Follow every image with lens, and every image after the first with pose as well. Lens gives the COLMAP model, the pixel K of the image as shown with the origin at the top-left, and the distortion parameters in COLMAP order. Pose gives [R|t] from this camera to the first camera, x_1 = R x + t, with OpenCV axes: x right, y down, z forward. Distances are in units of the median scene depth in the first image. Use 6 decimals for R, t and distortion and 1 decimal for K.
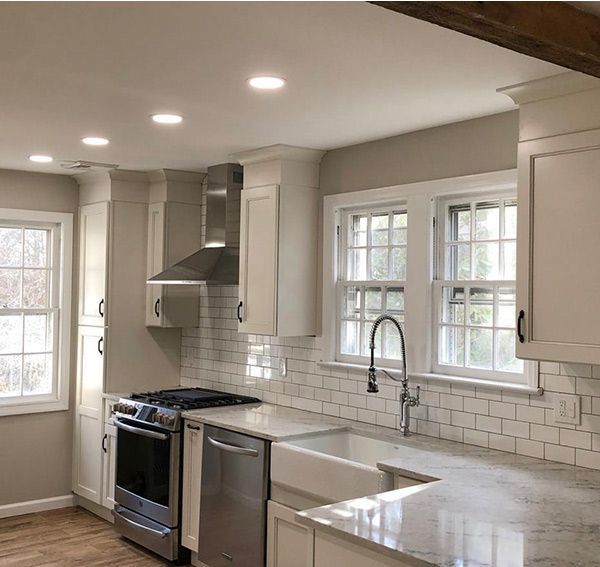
lens RADIAL K [[650.9, 0, 299.1], [0, 650.9, 266.8], [0, 0, 1]] dist [0.149040, -0.270506]
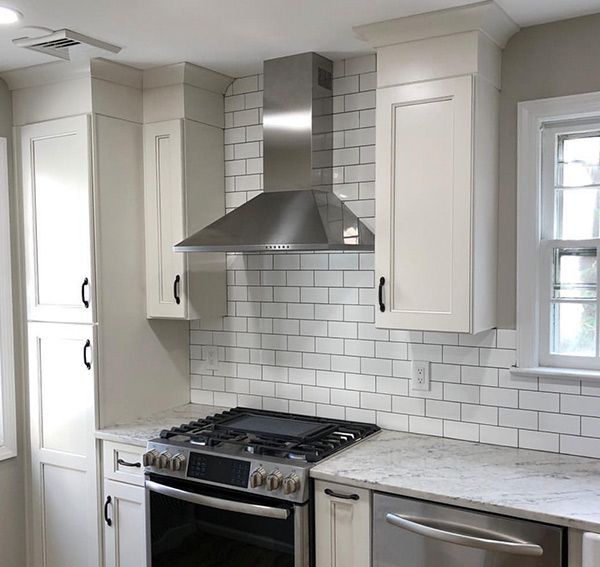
lens RADIAL K [[672.7, 0, 332.6], [0, 672.7, 282.9], [0, 0, 1]] dist [0.161432, -0.322471]
pose [[0.962517, -0.032325, 0.269289, -0.278571], [0.012415, 0.997083, 0.075314, 0.009865], [-0.270938, -0.069148, 0.960110, 0.374644]]
